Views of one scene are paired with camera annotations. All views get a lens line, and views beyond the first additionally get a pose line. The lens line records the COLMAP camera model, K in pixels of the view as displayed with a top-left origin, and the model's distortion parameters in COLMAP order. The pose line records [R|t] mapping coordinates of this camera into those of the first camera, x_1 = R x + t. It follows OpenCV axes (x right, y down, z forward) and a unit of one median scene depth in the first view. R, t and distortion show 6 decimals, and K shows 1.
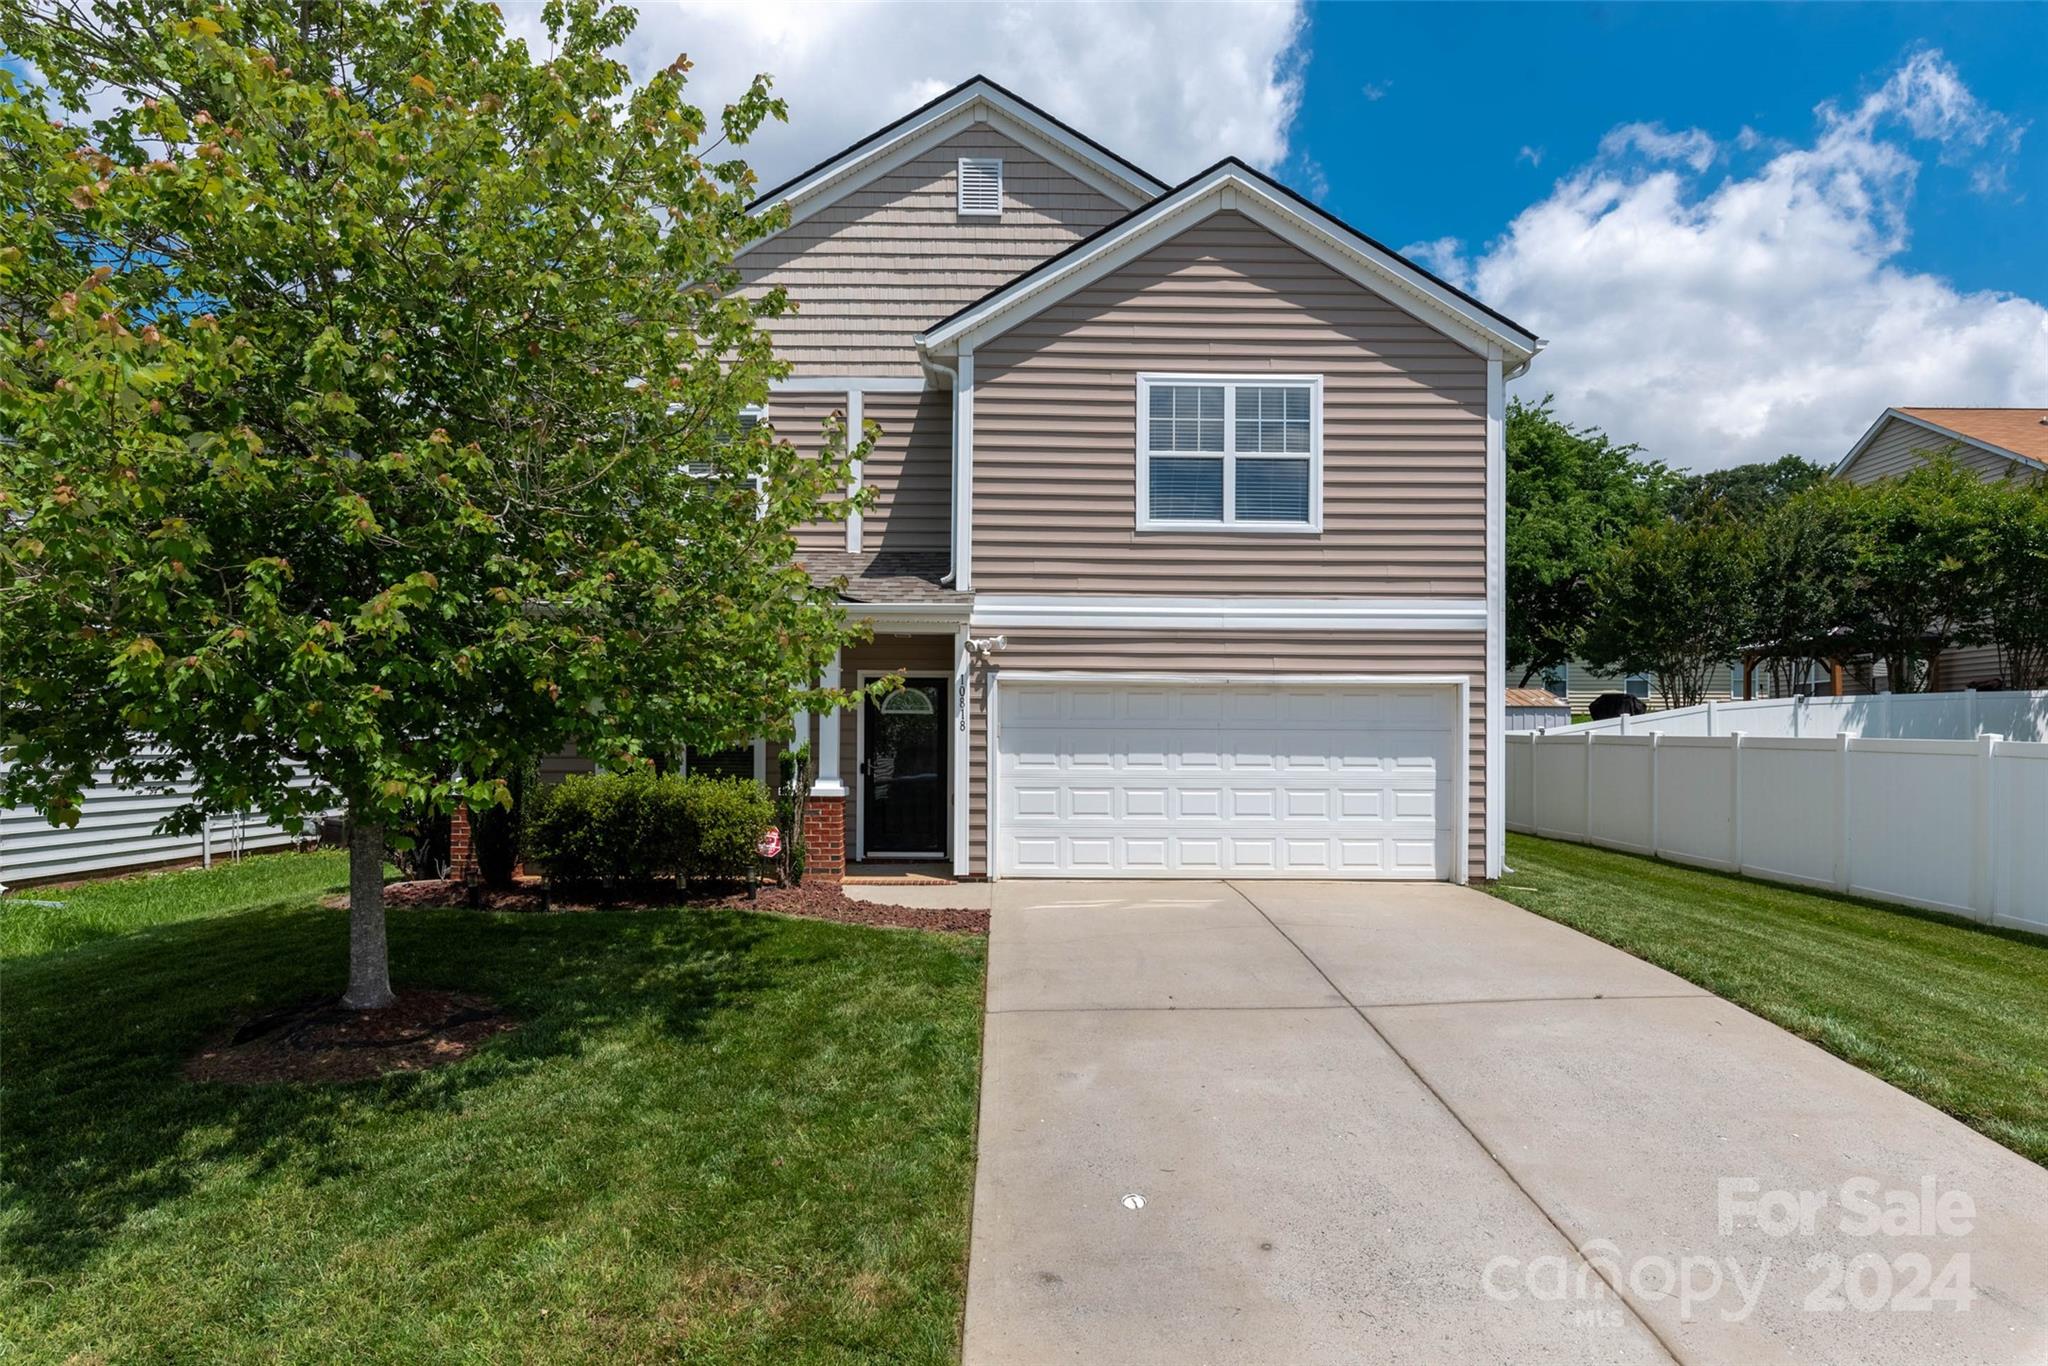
lens RADIAL K [[1084.6, 0, 1022.1], [0, 1084.6, 690.8], [0, 0, 1]] dist [-0.000399, -0.000121]
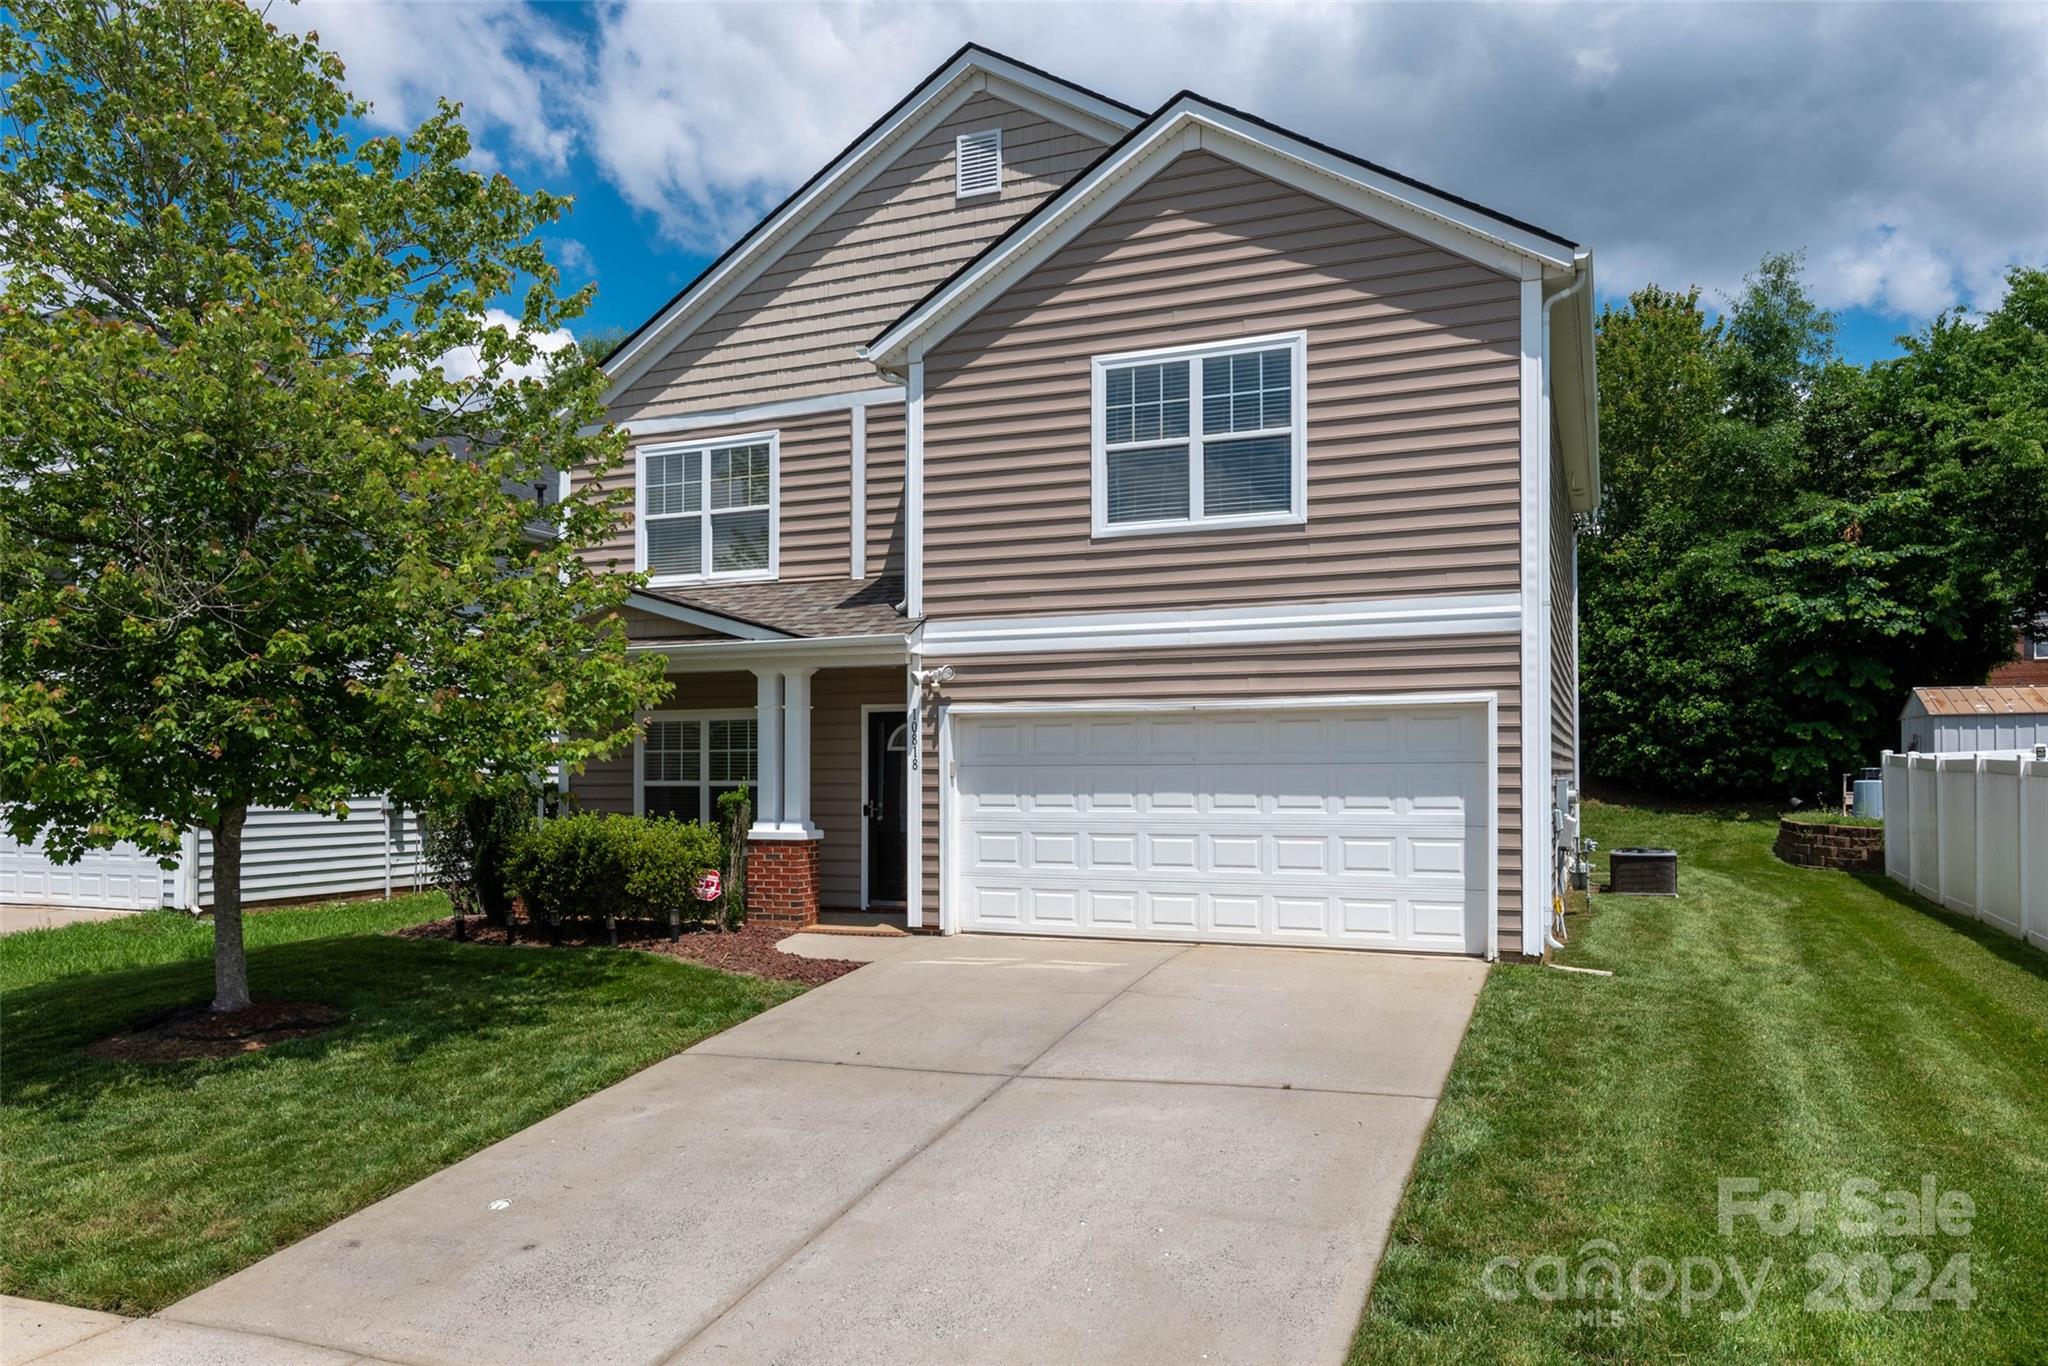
lens RADIAL K [[1387.2, 0, 1024.0], [0, 1387.2, 683.0], [0, 0, 1]] dist [0.001409, -0.000627]
pose [[0.917501, -0.035917, -0.396109, 0.491663], [0.030113, 0.999329, -0.020863, -0.009422], [0.396592, 0.007214, 0.917966, -0.044971]]
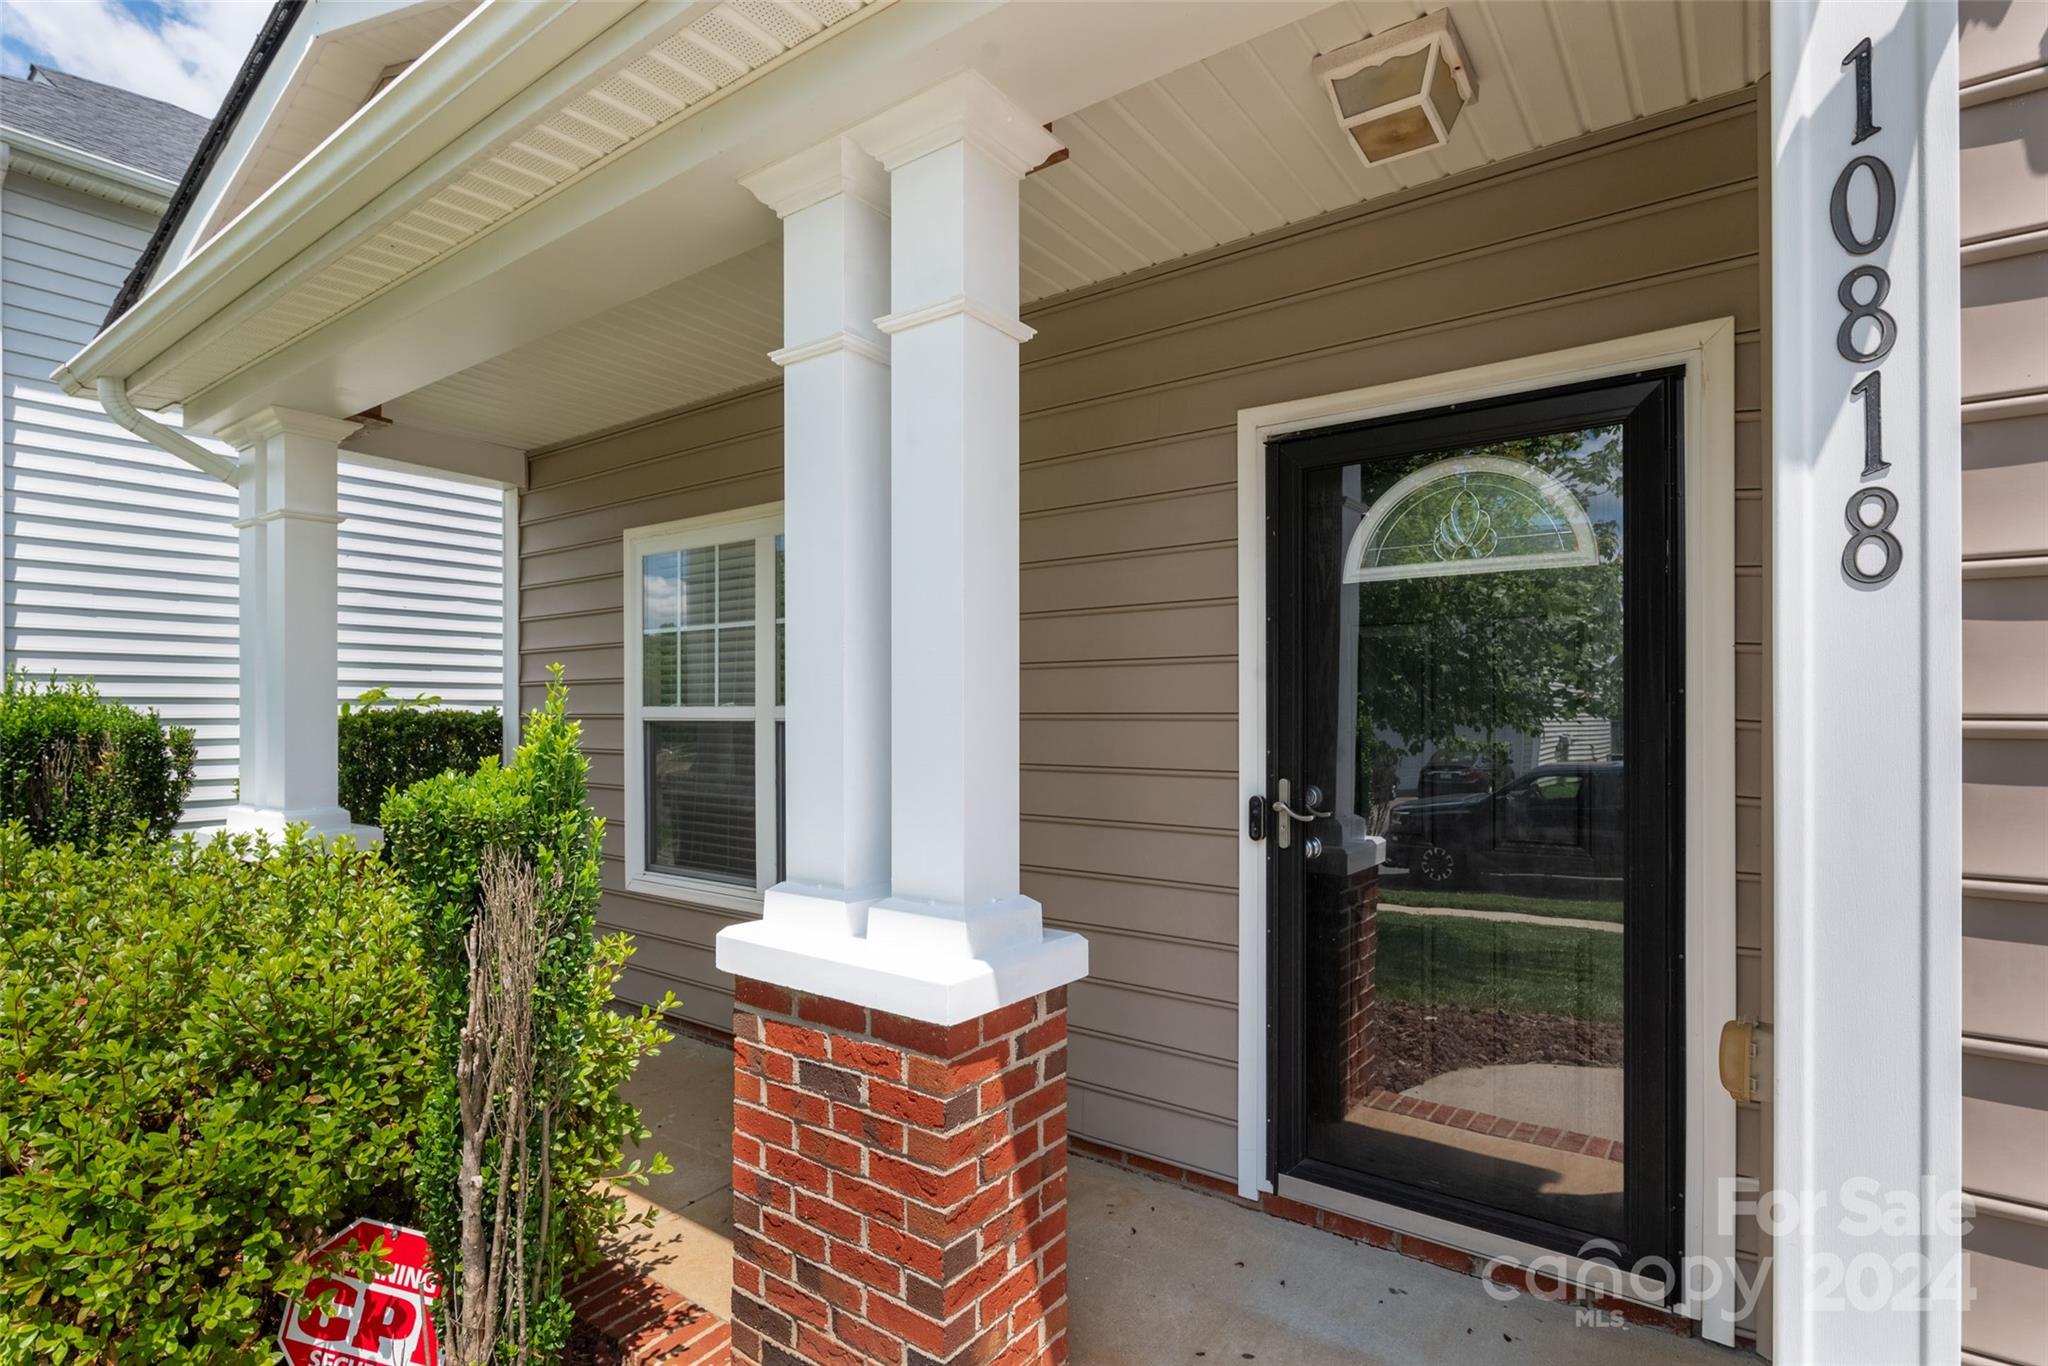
lens RADIAL K [[1001.0, 0, 1017.6], [0, 1001.0, 708.4], [0, 0, 1]] dist [0.000440, 0.000026]
pose [[0.799864, -0.009755, -0.600102, -0.062111], [0.033585, 0.999029, 0.028525, 0.042905], [0.599241, -0.042971, 0.799415, 0.860250]]
